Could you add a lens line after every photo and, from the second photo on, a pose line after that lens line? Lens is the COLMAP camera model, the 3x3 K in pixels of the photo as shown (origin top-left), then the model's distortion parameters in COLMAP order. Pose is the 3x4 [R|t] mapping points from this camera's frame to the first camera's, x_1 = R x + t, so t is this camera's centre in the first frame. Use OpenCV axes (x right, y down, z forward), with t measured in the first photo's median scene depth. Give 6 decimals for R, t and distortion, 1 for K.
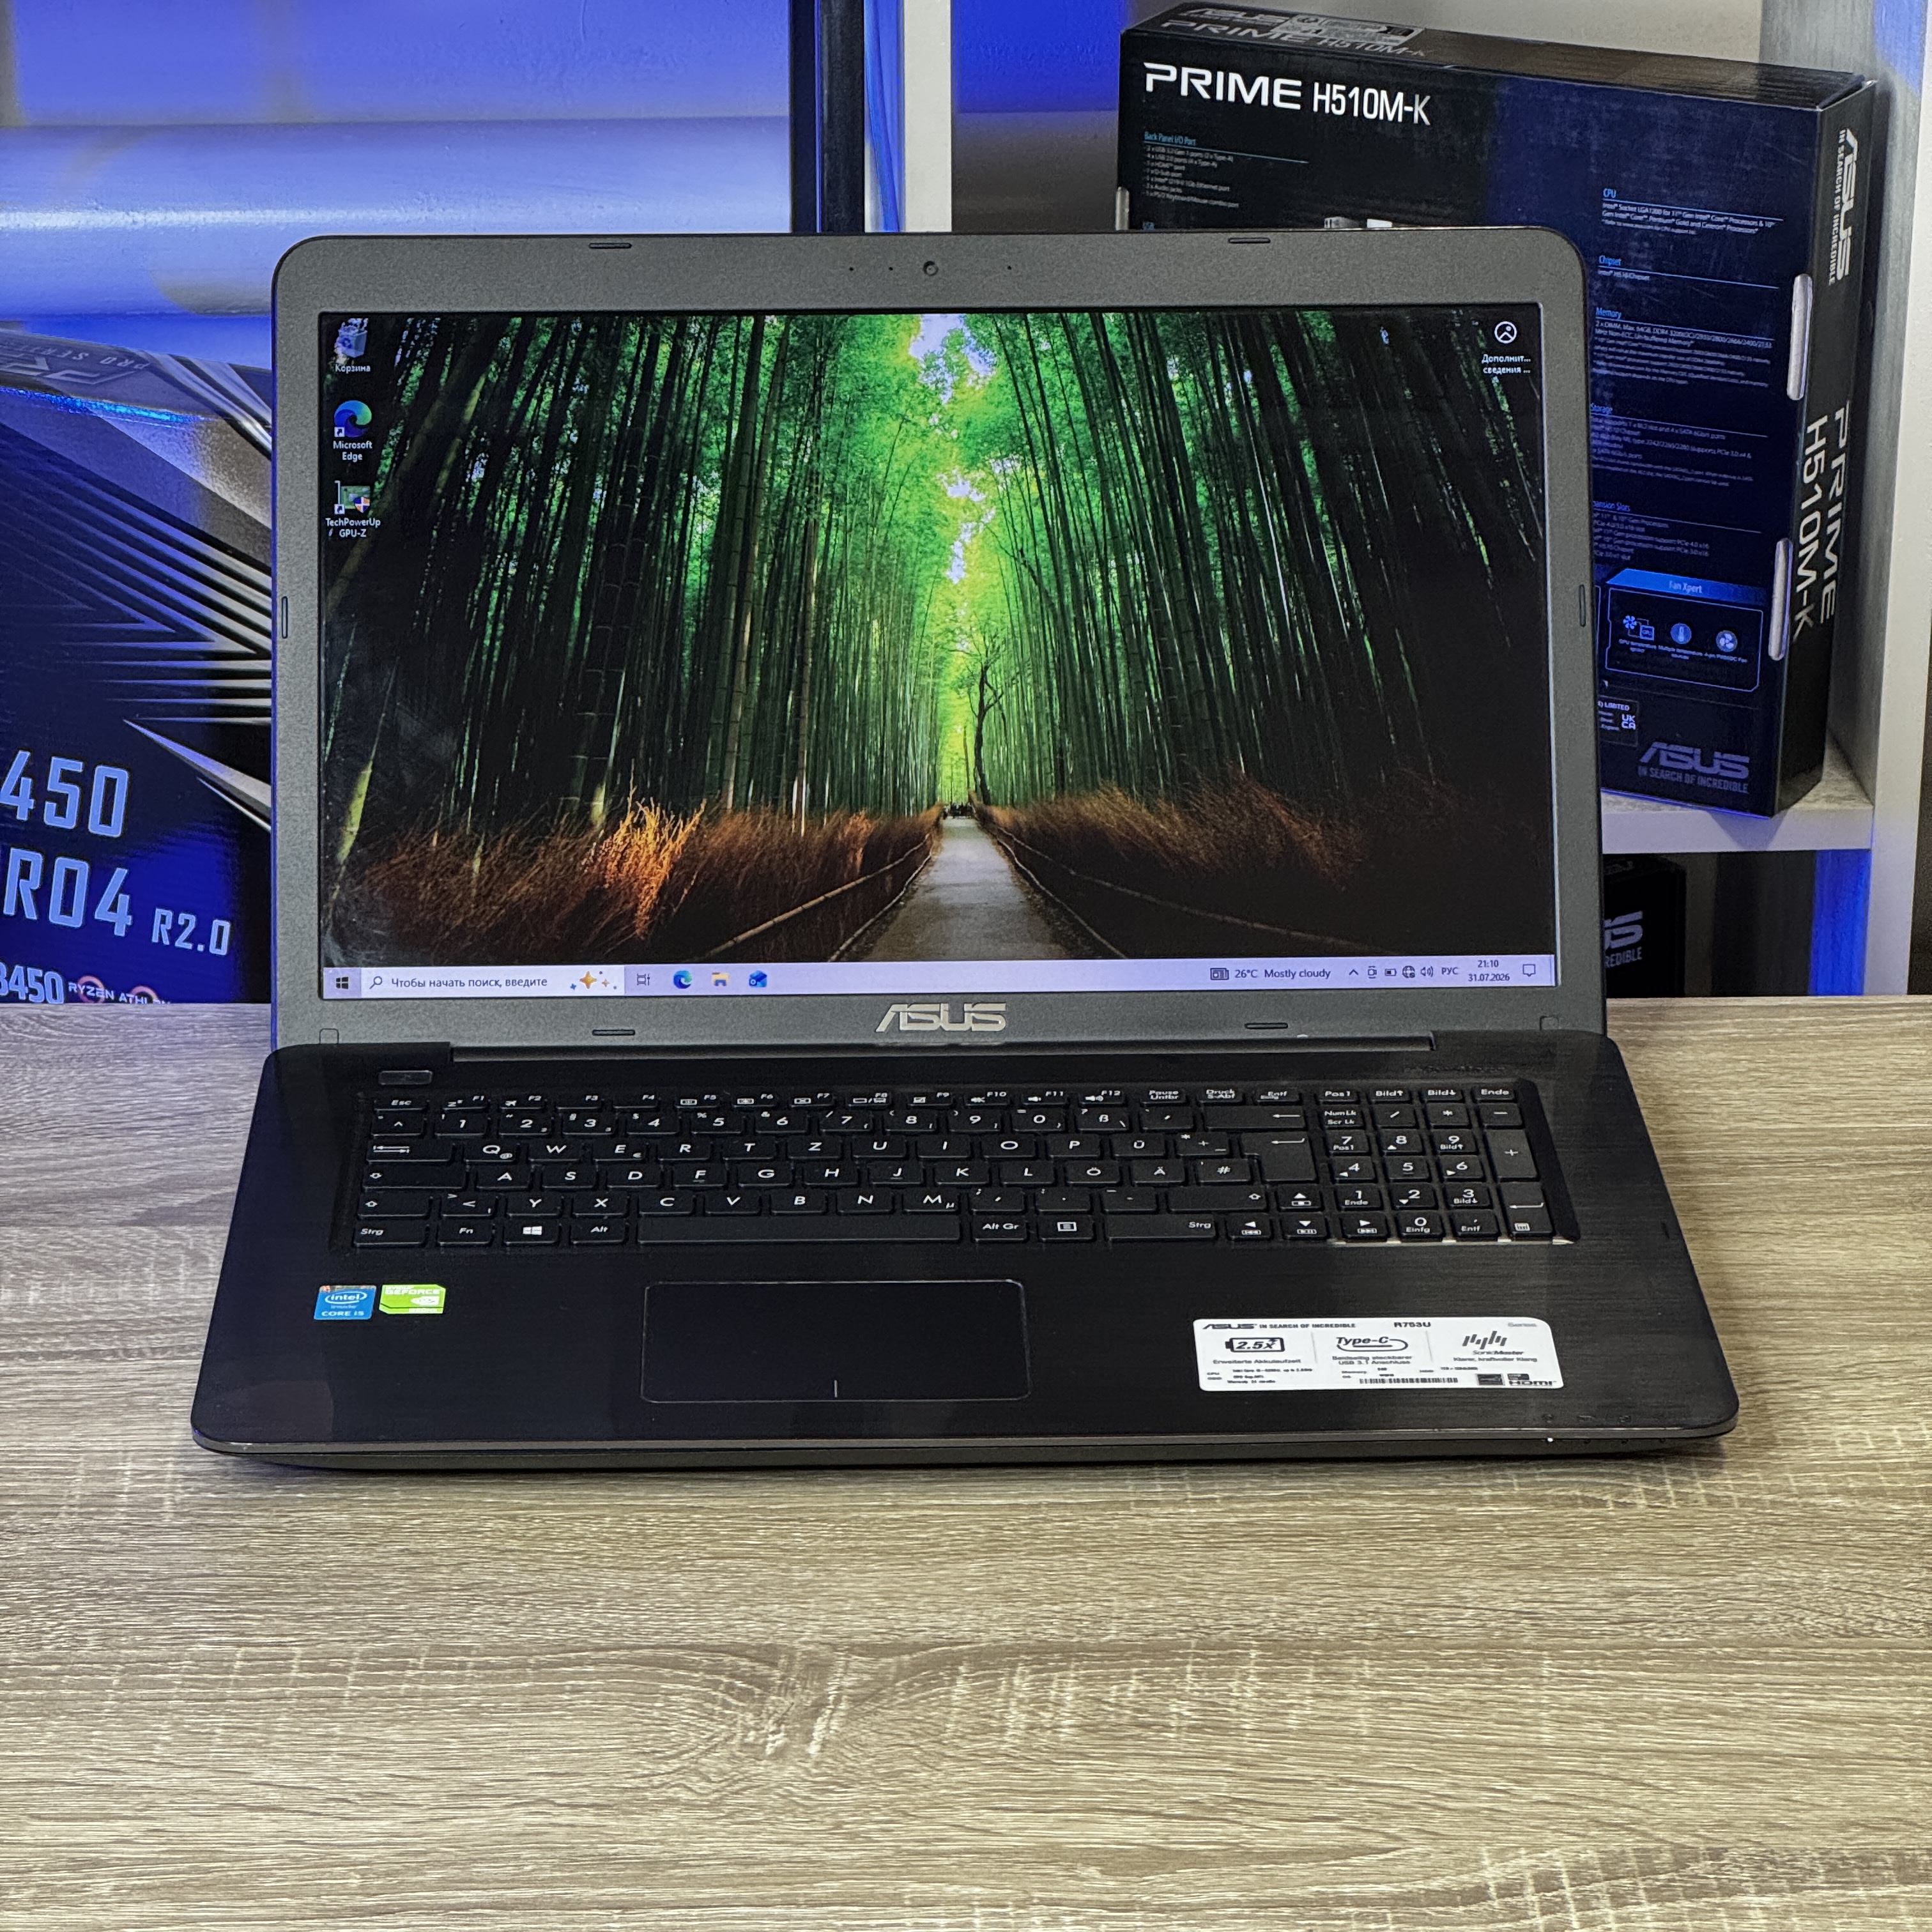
lens RADIAL K [[5746.5, 0, 930.8], [0, 5746.5, 975.2], [0, 0, 1]] dist [-0.159452, 5.691070]
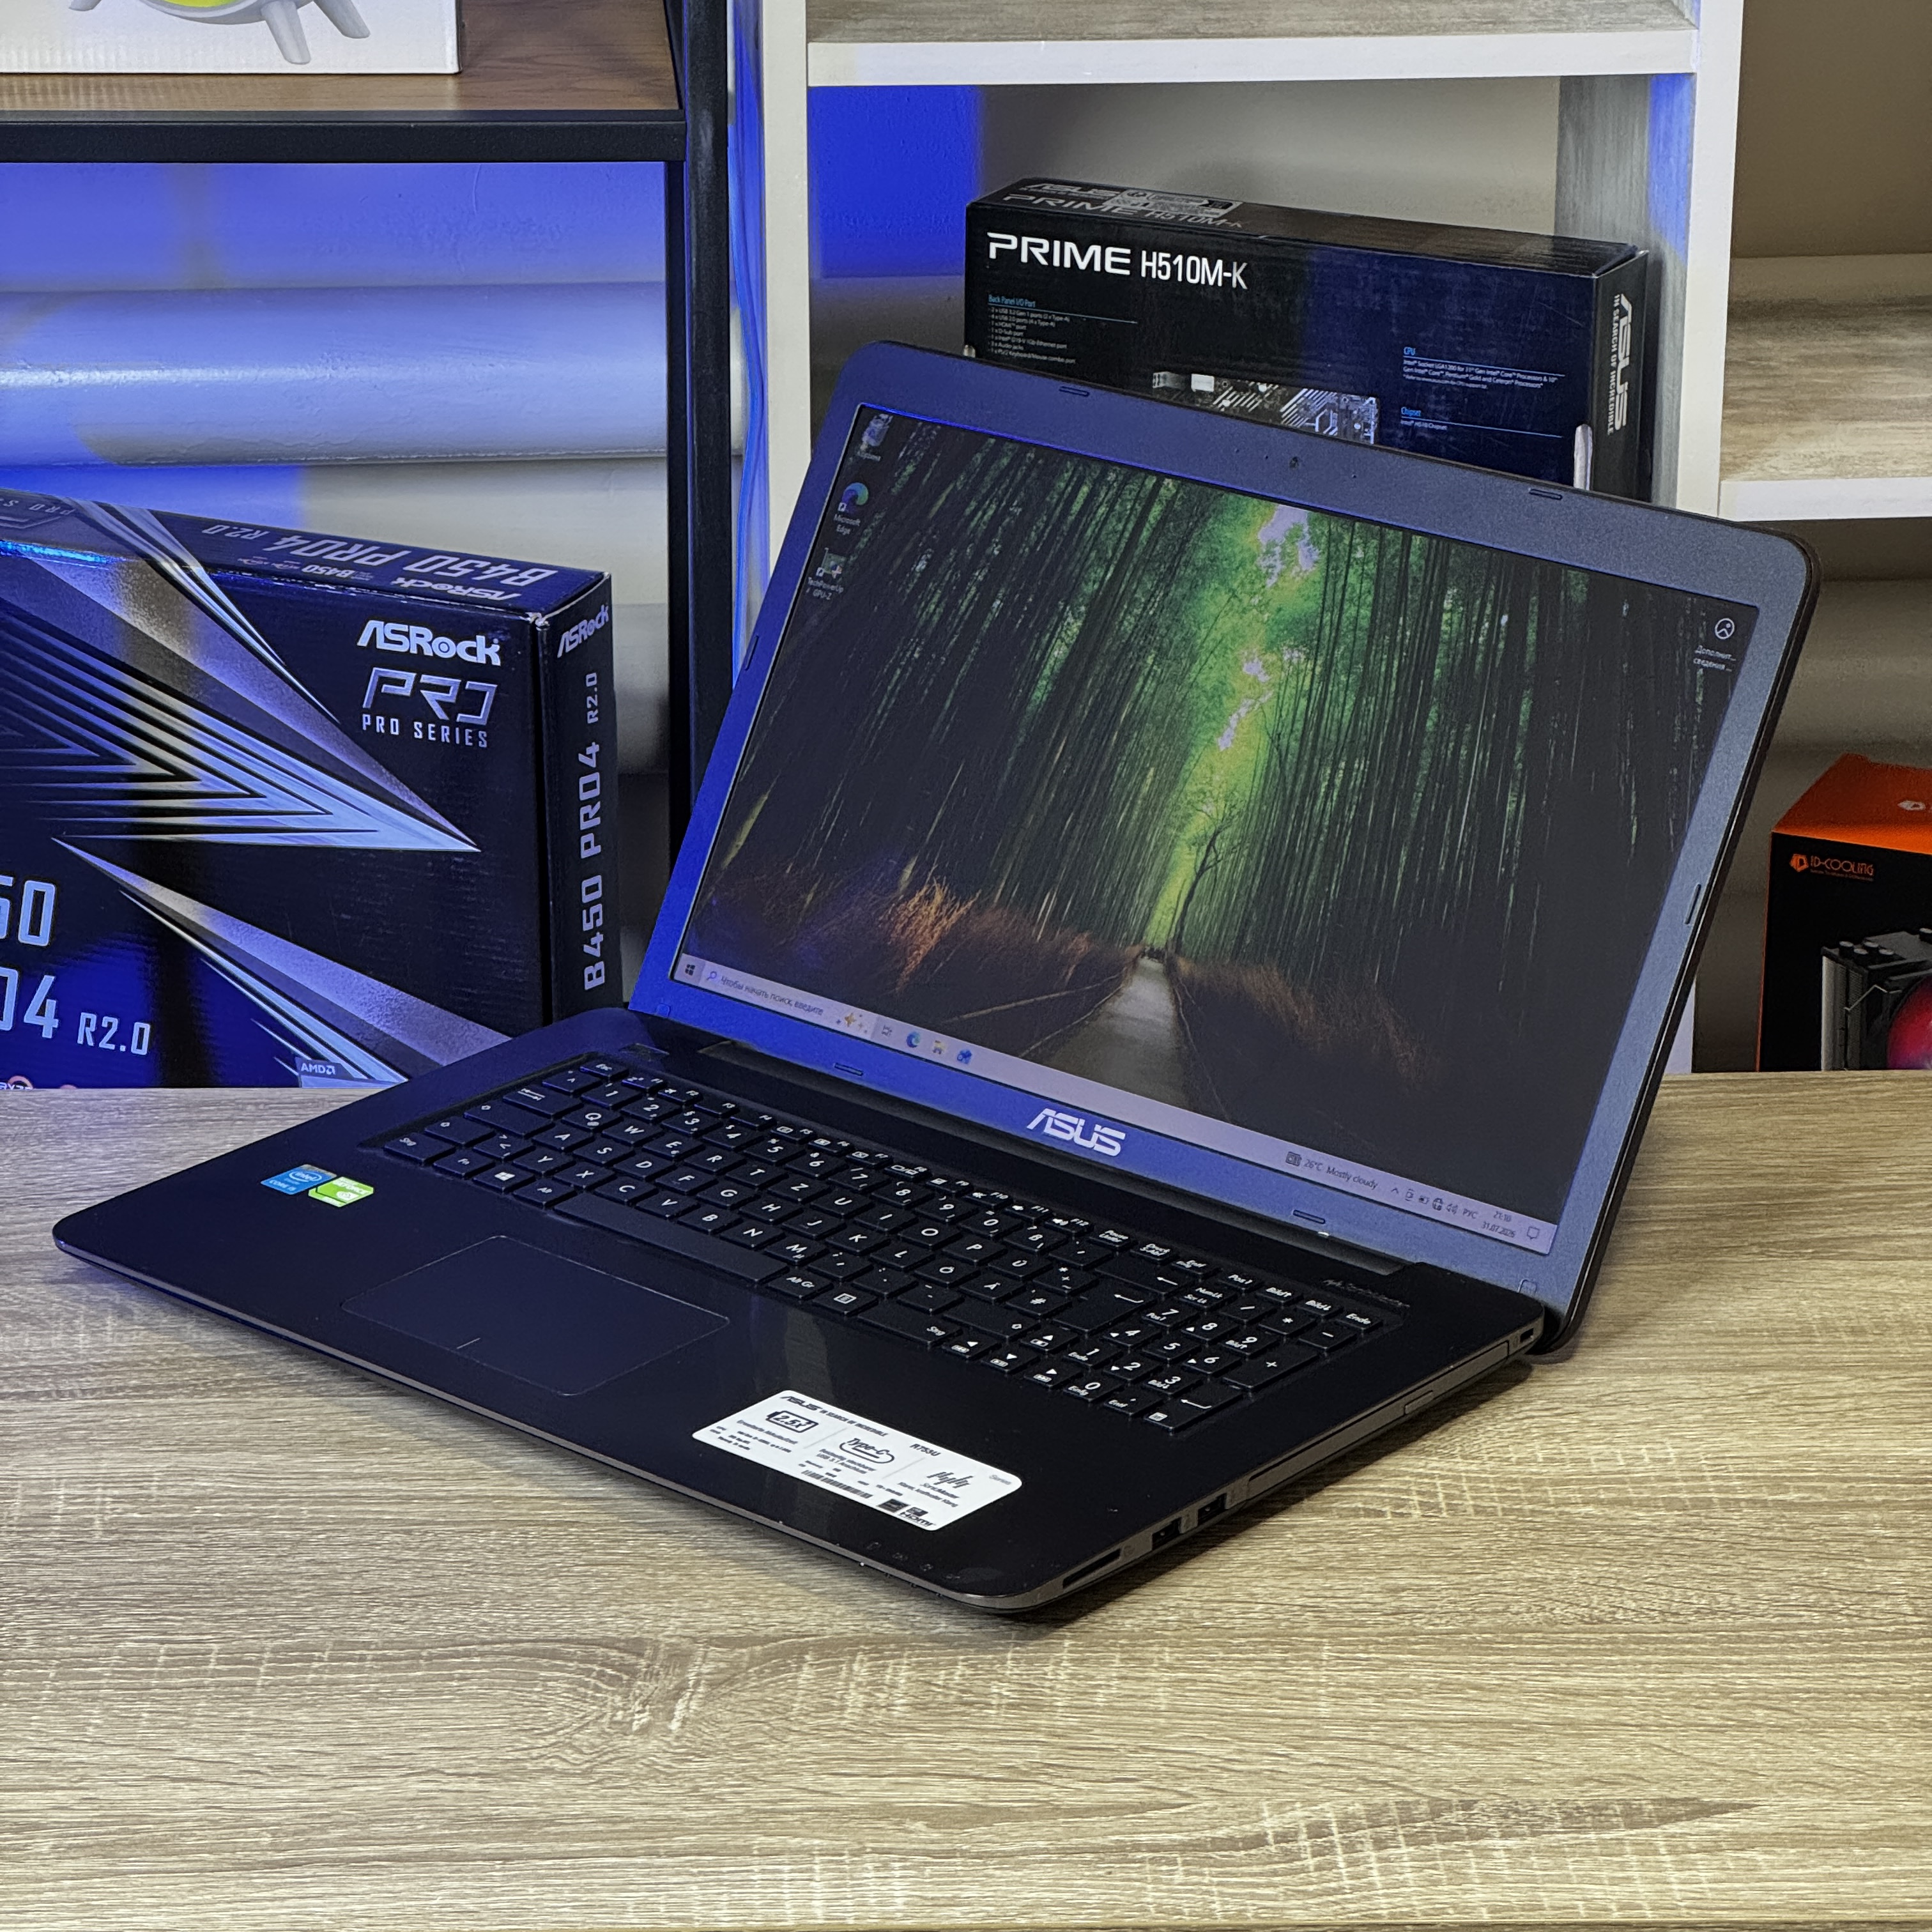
lens RADIAL K [[5738.2, 0, 953.9], [0, 5738.2, 971.9], [0, 0, 1]] dist [-0.141780, 5.472886]
pose [[0.999799, -0.004544, 0.019521, 0.012796], [0.005087, 0.999599, -0.027842, 0.017999], [-0.019386, 0.027935, 0.999422, -0.127818]]
